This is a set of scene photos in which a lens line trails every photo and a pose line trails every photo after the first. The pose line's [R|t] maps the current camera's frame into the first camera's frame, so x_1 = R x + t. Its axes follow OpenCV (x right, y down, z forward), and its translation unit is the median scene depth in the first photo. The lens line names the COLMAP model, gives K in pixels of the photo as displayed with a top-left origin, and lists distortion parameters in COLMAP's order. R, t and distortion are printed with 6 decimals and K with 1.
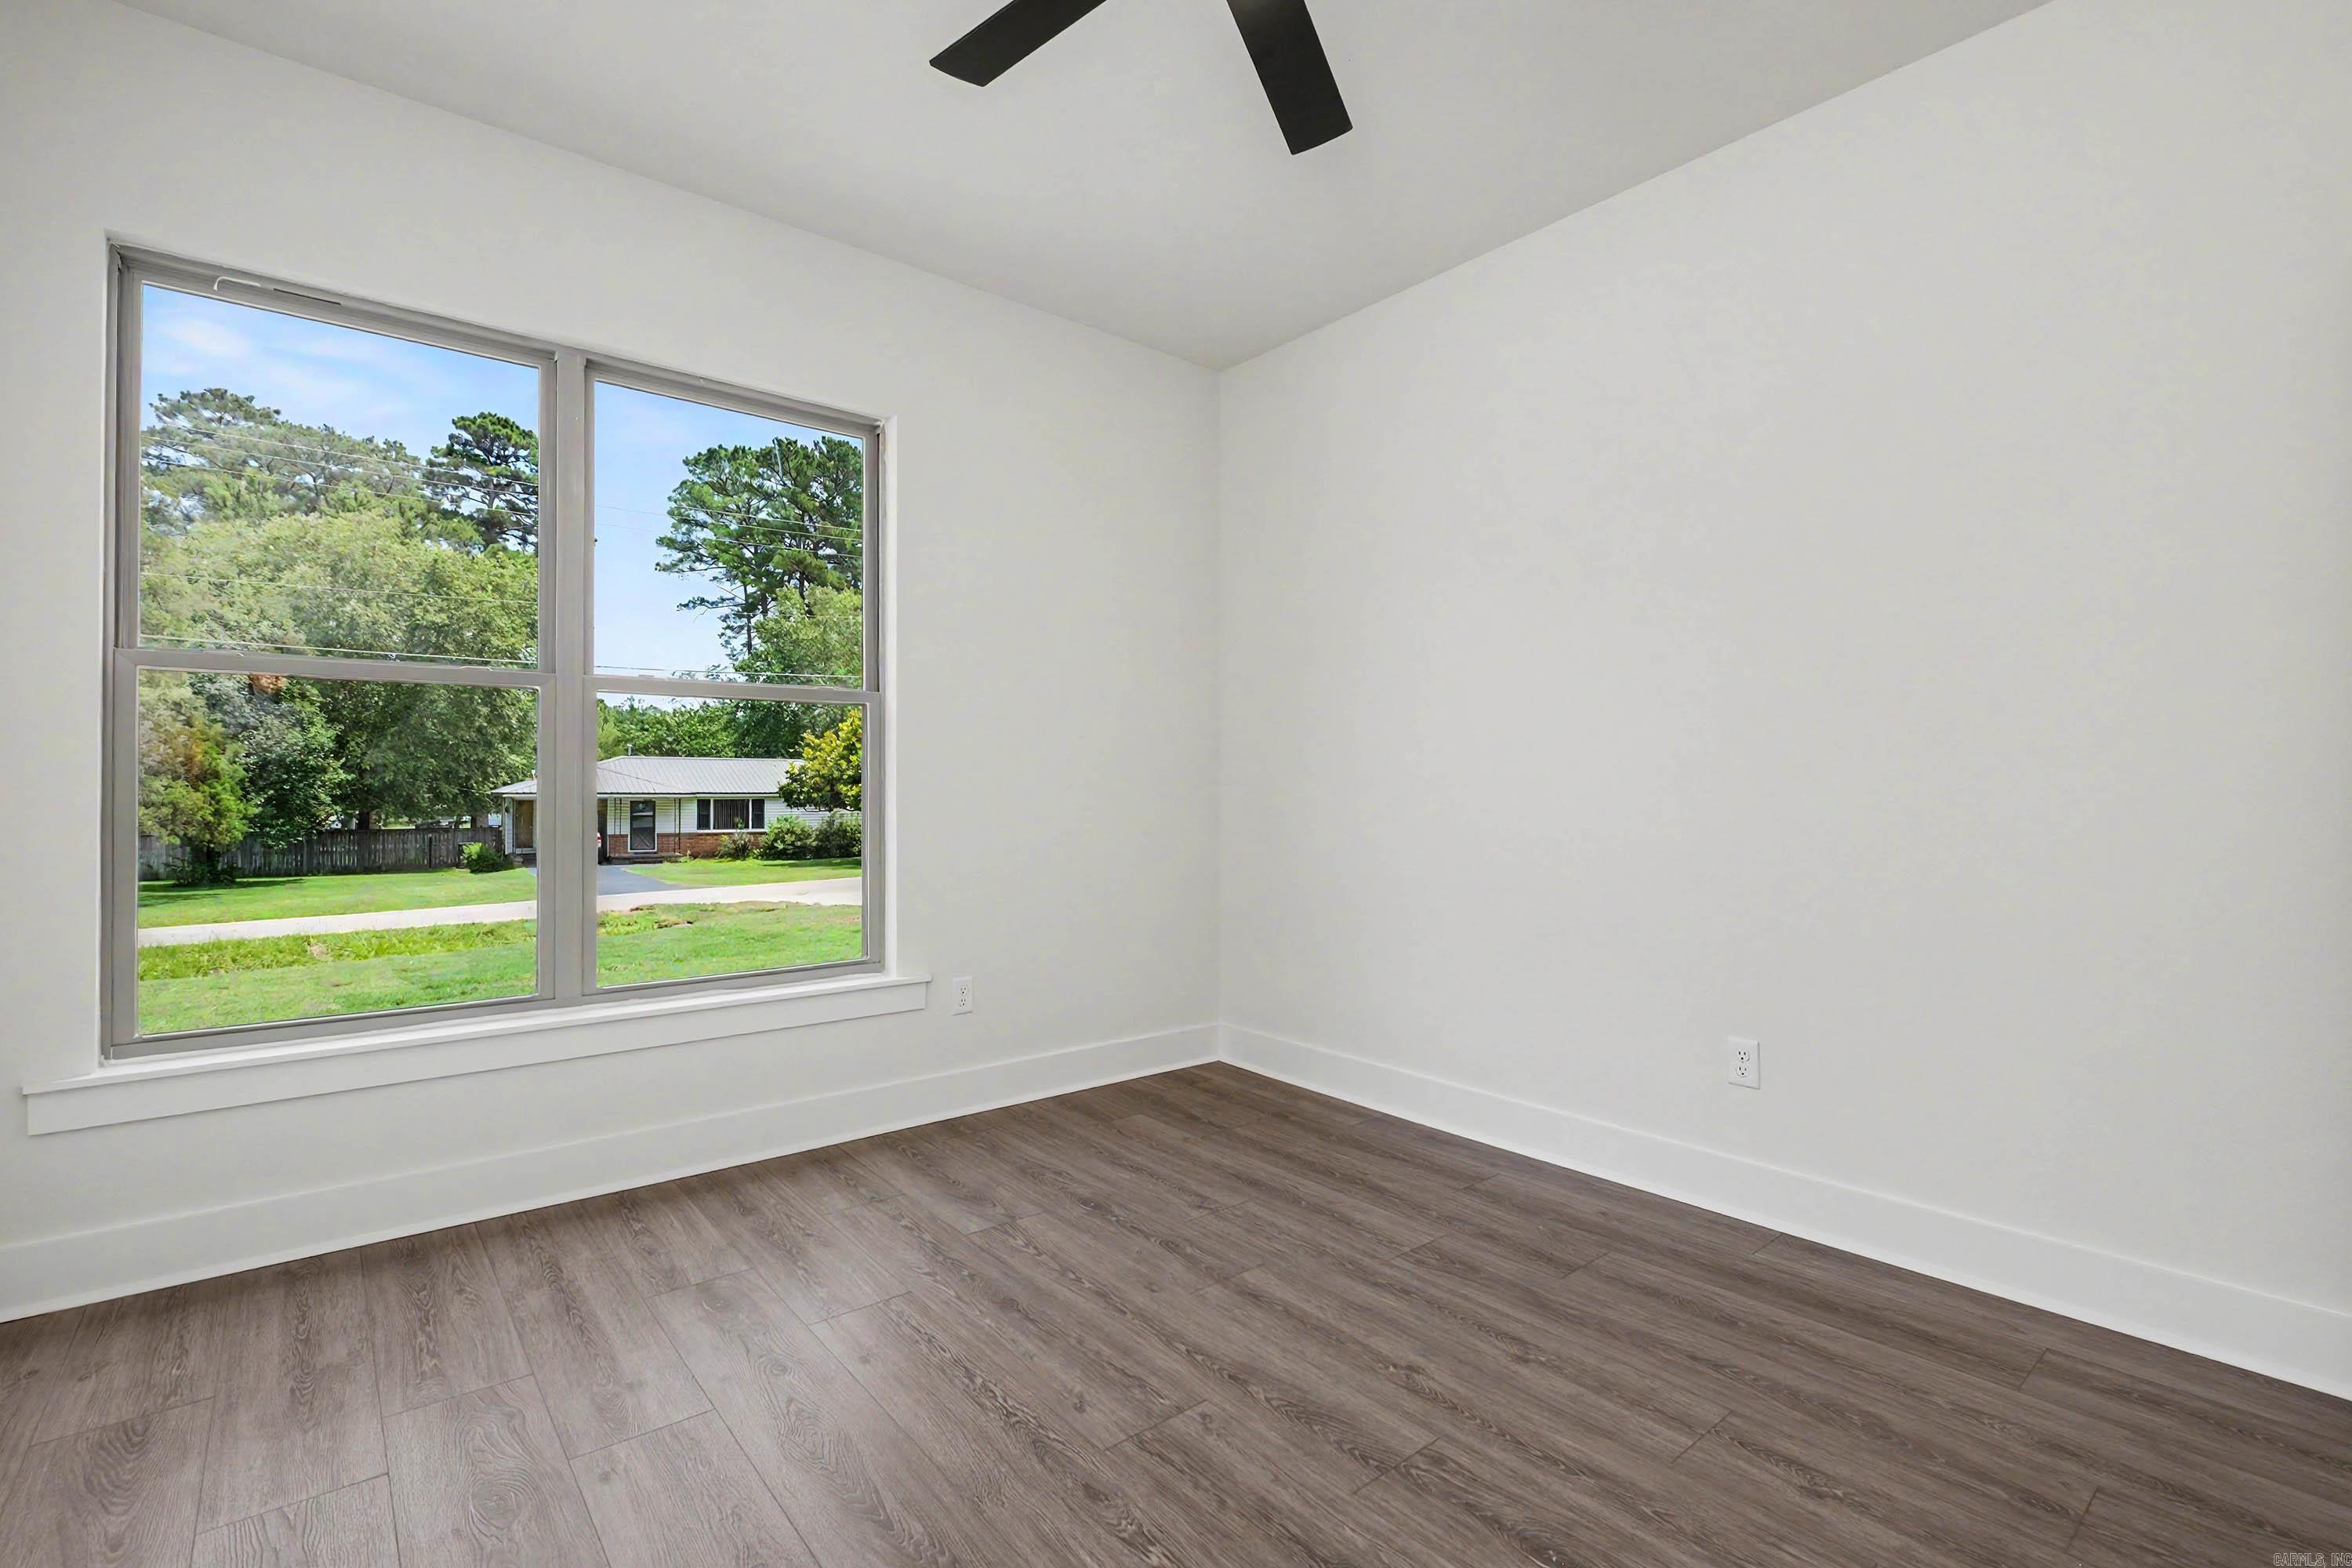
lens RADIAL K [[1065.9, 0, 1187.2], [0, 1065.9, 790.4], [0, 0, 1]] dist [0.002390, -0.004775]
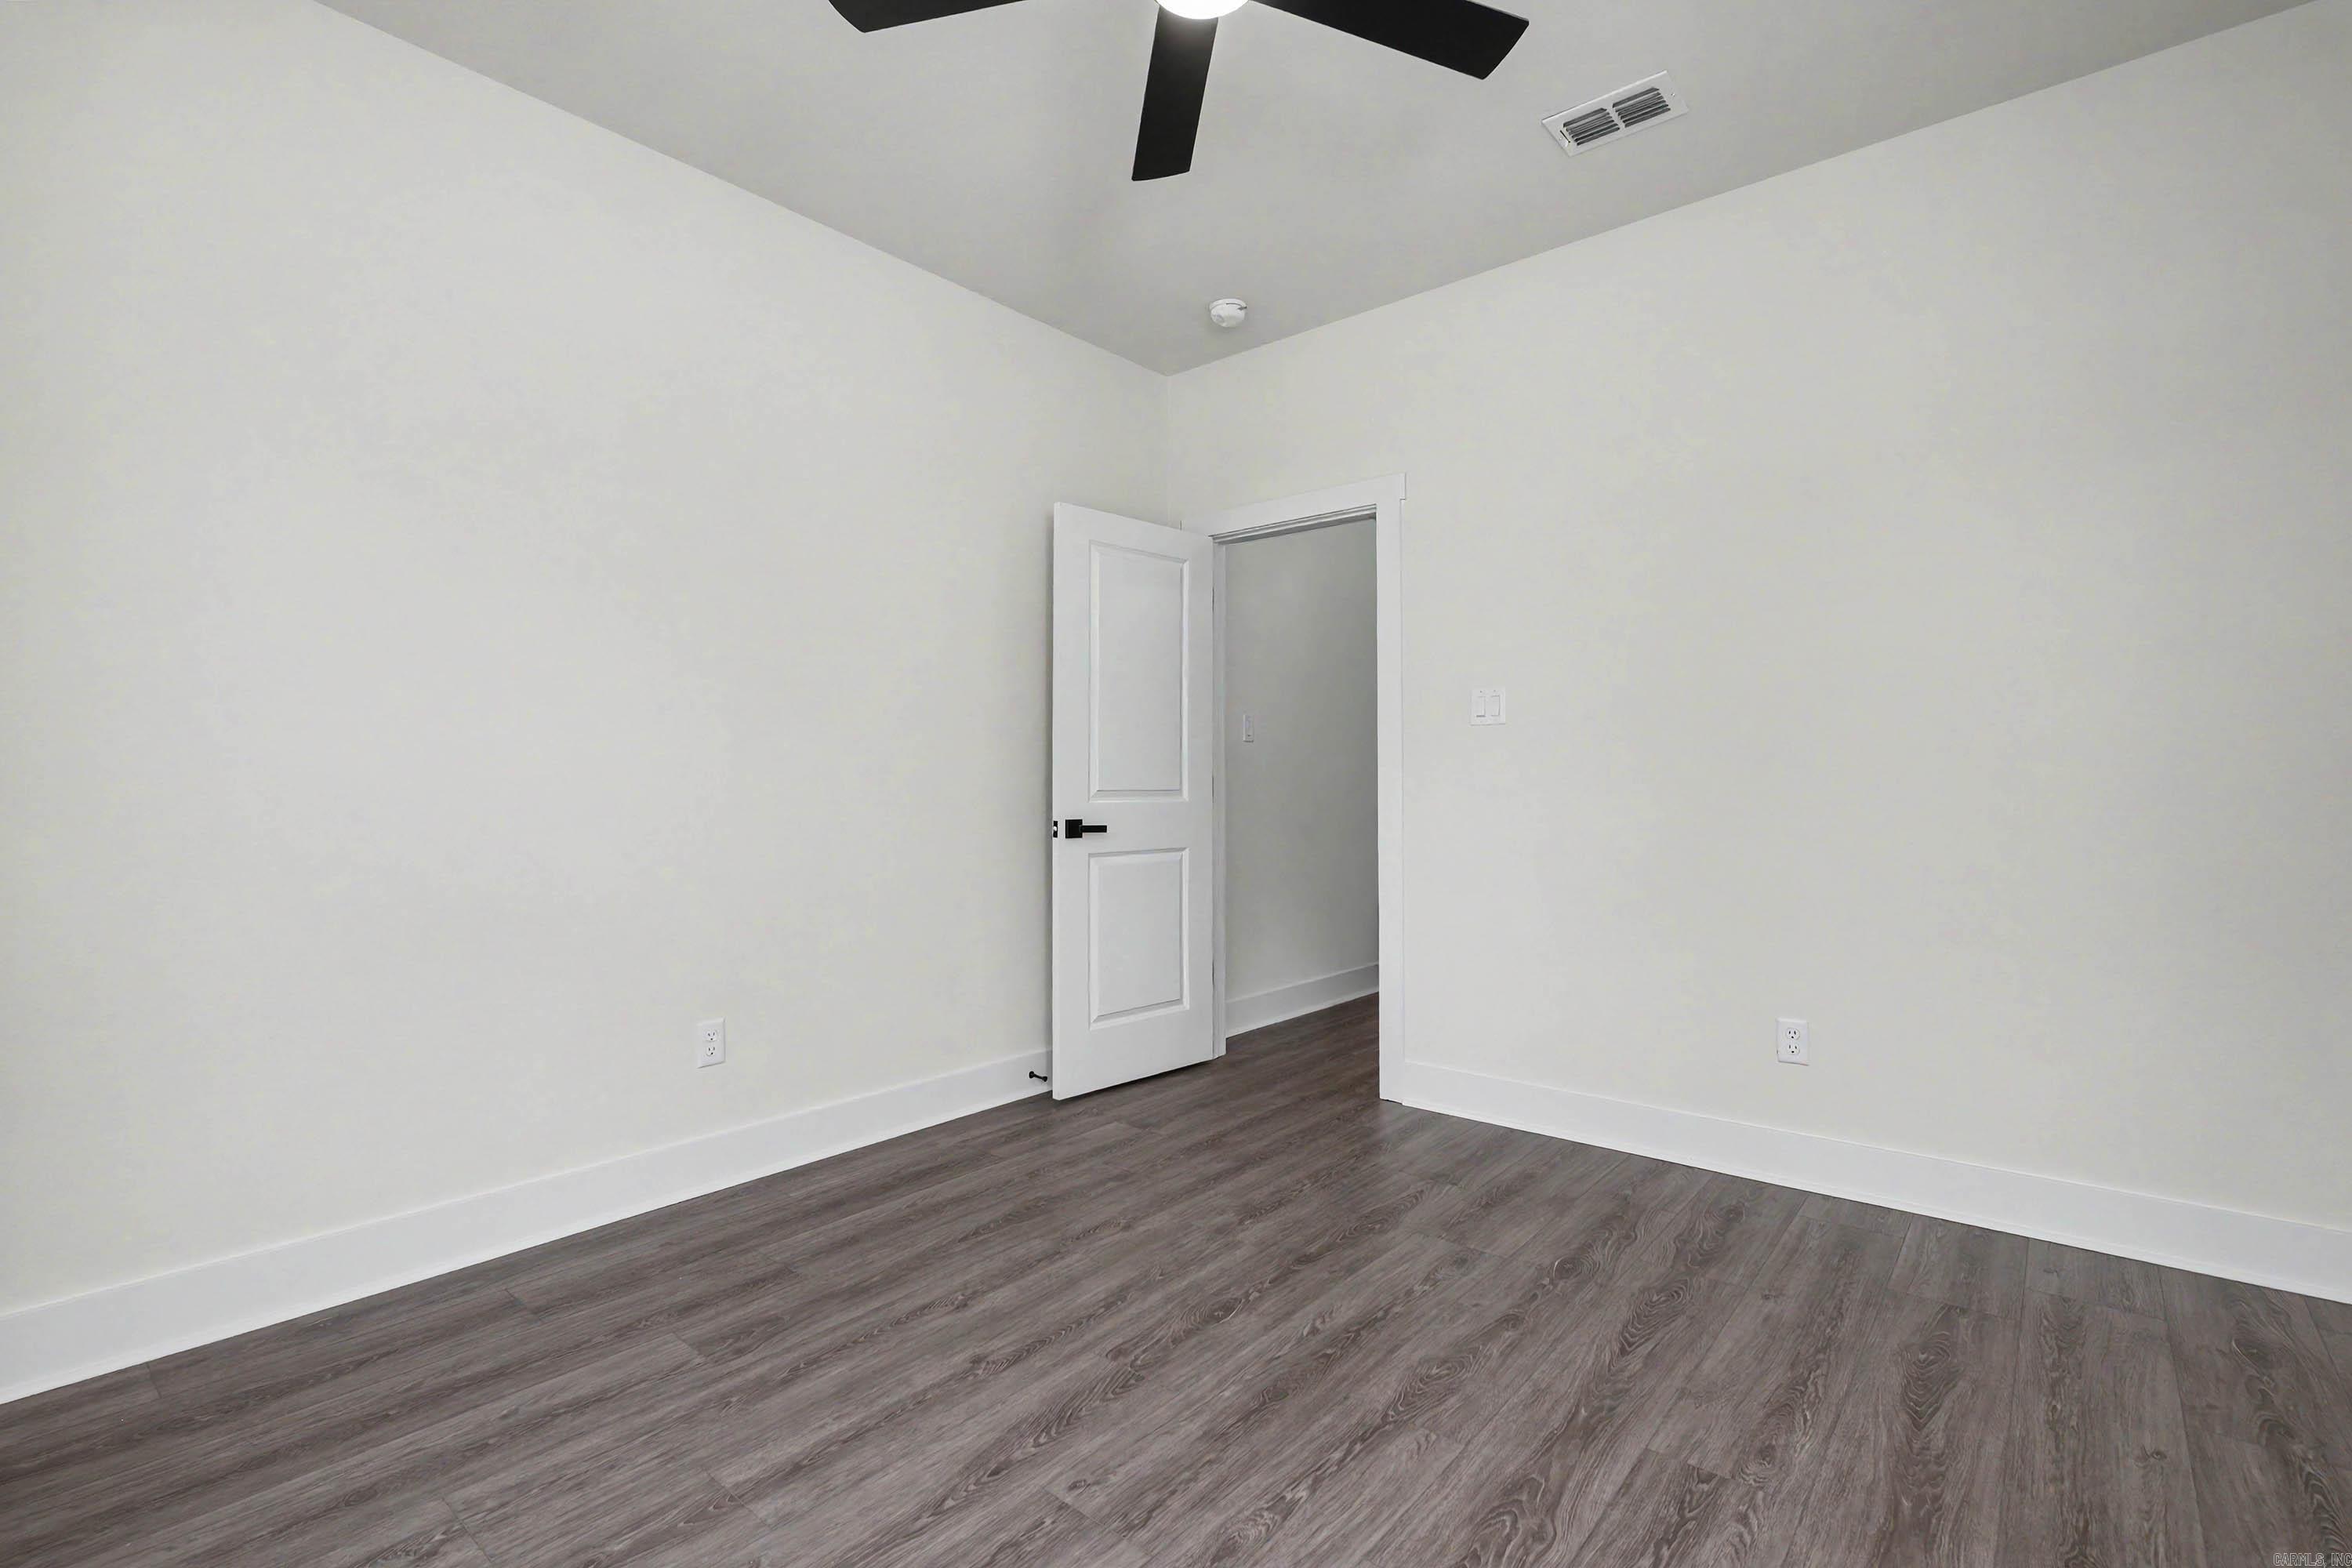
lens RADIAL K [[1065.9, 0, 1161.5], [0, 1065.9, 762.1], [0, 0, 1]] dist [0.002390, -0.004775]
pose [[-0.165675, 0.021153, 0.985954, -0.737433], [0.007254, 0.999769, -0.020231, -0.000062], [-0.986154, 0.003801, -0.165790, 0.892215]]
